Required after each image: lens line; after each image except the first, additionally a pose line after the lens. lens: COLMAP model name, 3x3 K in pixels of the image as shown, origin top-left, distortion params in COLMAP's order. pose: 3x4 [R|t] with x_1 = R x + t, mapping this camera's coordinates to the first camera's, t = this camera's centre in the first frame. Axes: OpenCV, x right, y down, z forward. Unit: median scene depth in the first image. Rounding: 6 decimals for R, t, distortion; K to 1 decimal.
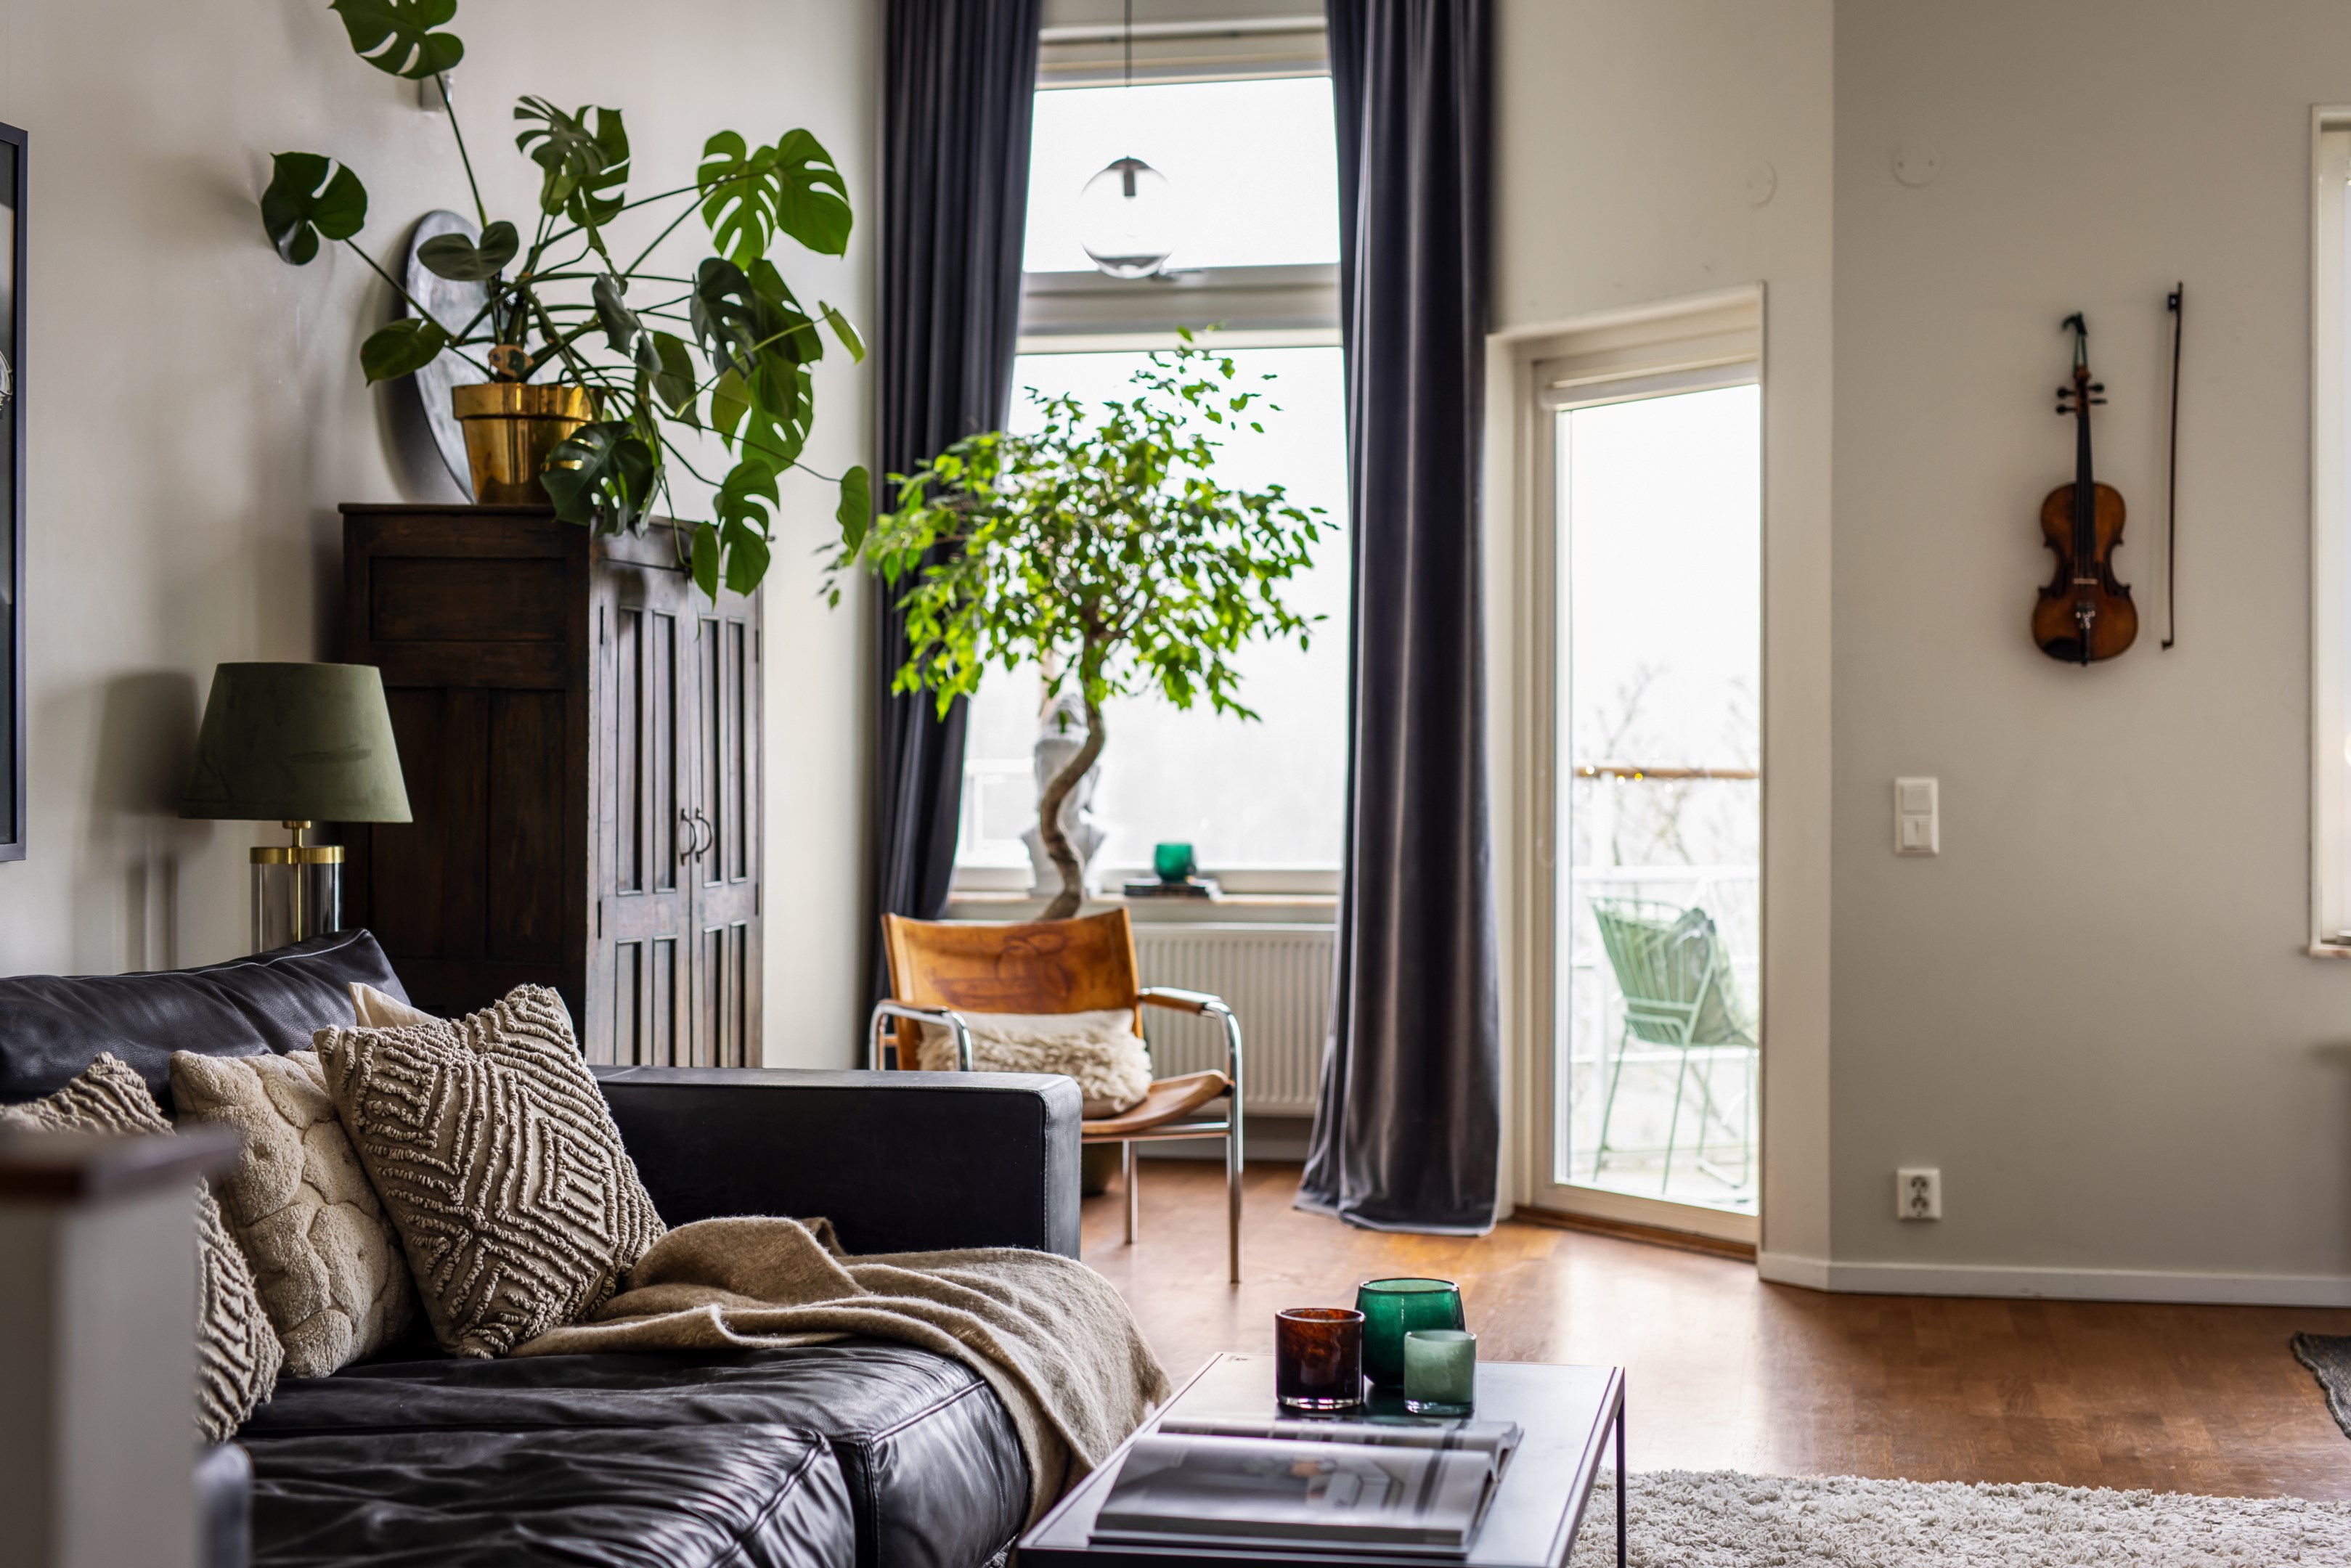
lens RADIAL K [[3262.3, 0, 1190.9], [0, 3262.3, 744.5], [0, 0, 1]] dist [-0.006512, 0.055268]
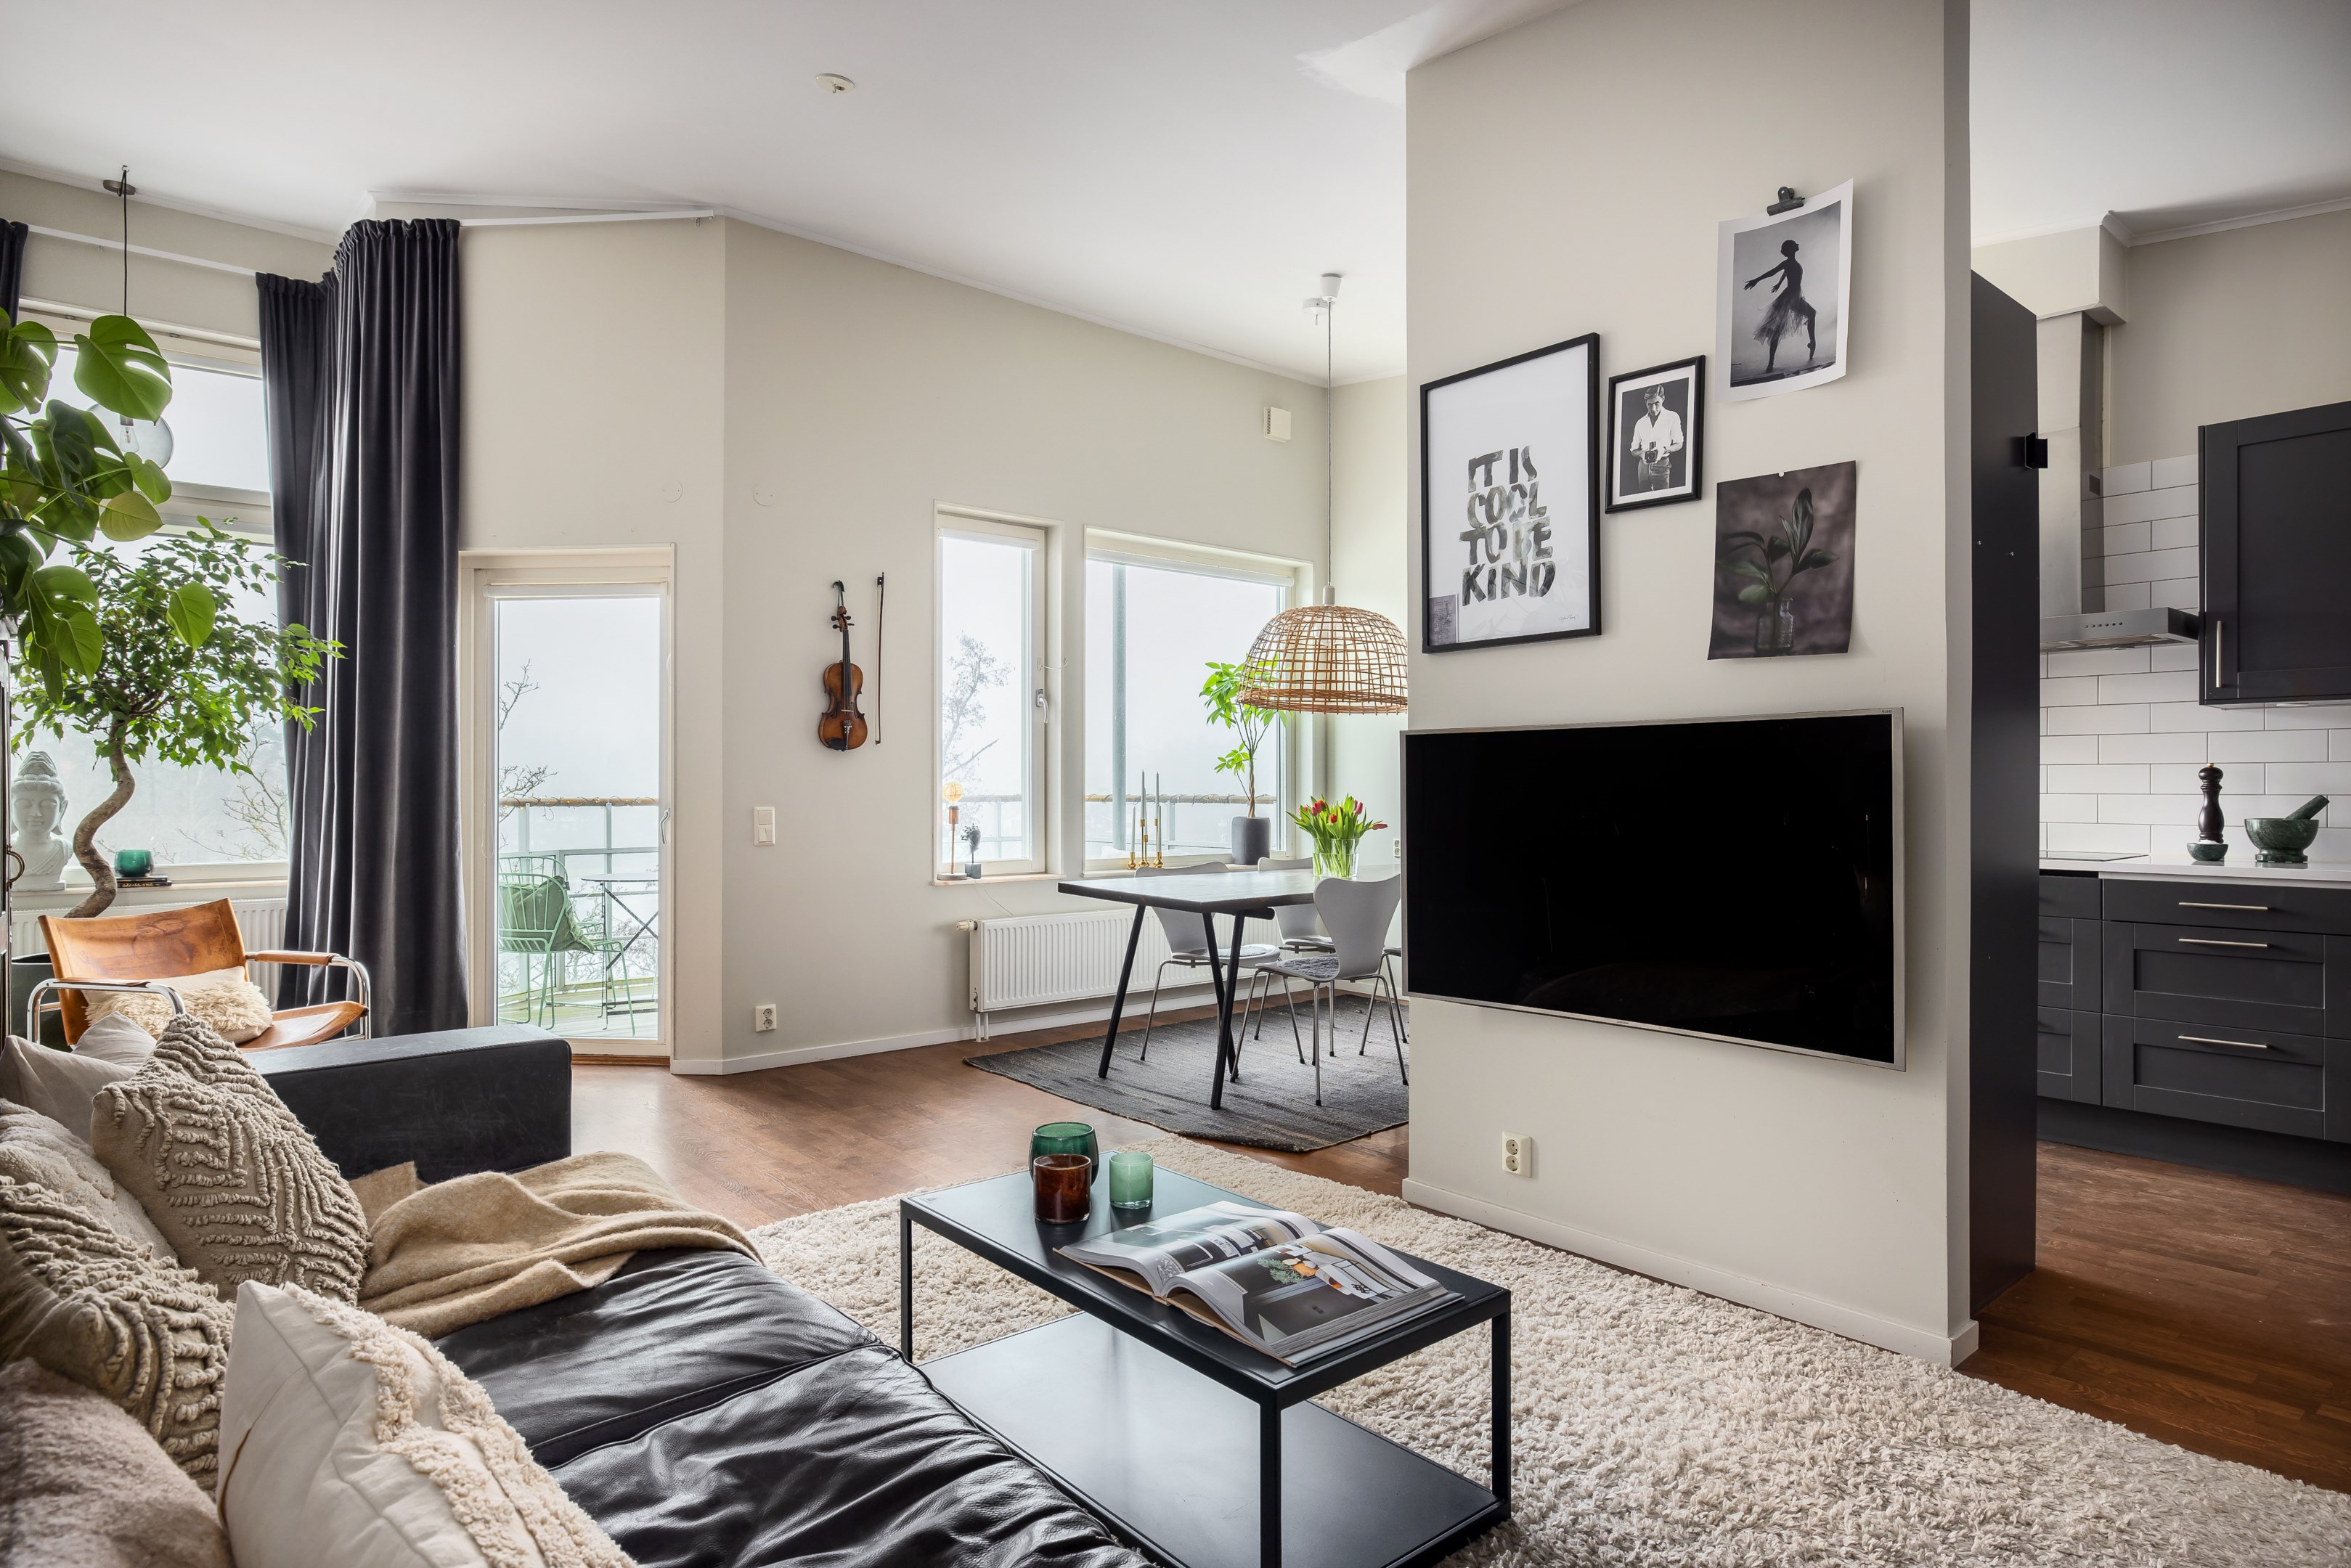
lens RADIAL K [[1299.4, 0, 1175.5], [0, 1299.4, 784.0], [0, 0, 1]] dist [-0.002646, 0.001069]
pose [[0.629263, 0.001645, 0.777191, -0.233921], [-0.002977, 0.999996, 0.000293, -0.004351], [-0.777187, -0.002498, 0.629265, 0.319165]]
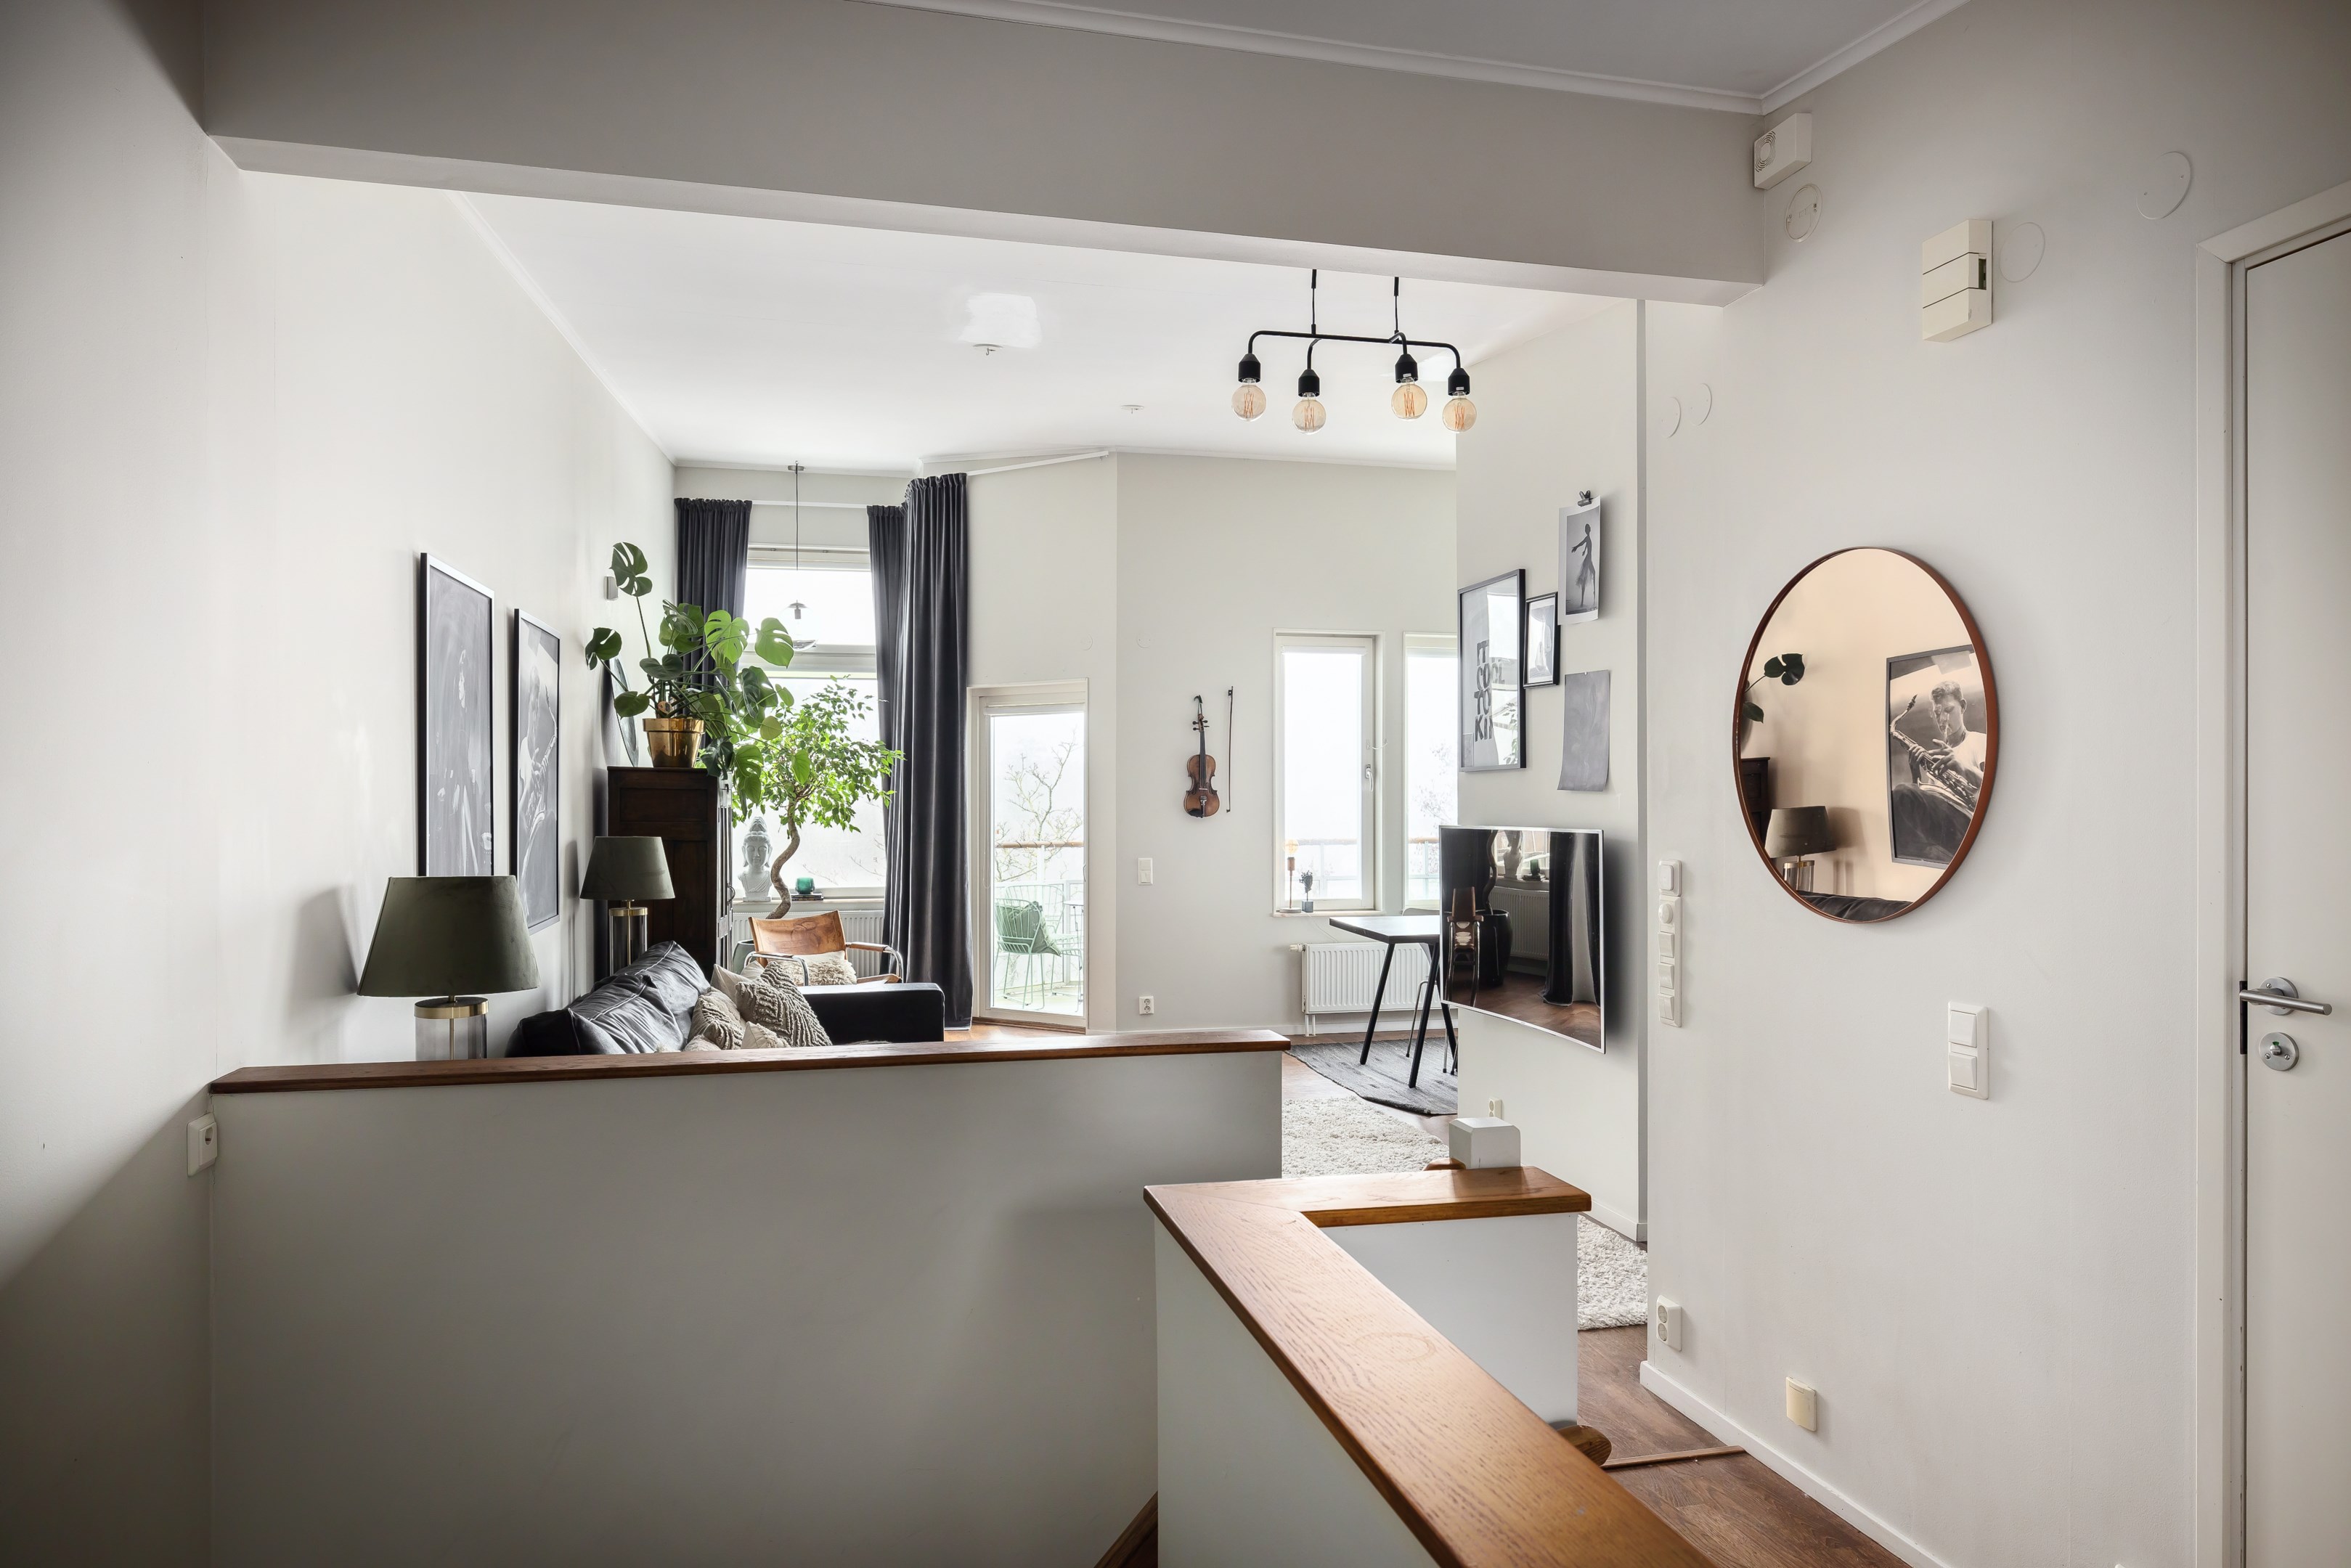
lens RADIAL K [[1457.0, 0, 1176.5], [0, 1457.0, 798.1], [0, 0, 1]] dist [-0.000792, -0.000043]
pose [[0.911497, -0.000882, 0.411307, -0.275192], [0.000185, 0.999998, 0.001735, -0.044062], [-0.411308, -0.001505, 0.911495, -0.161677]]
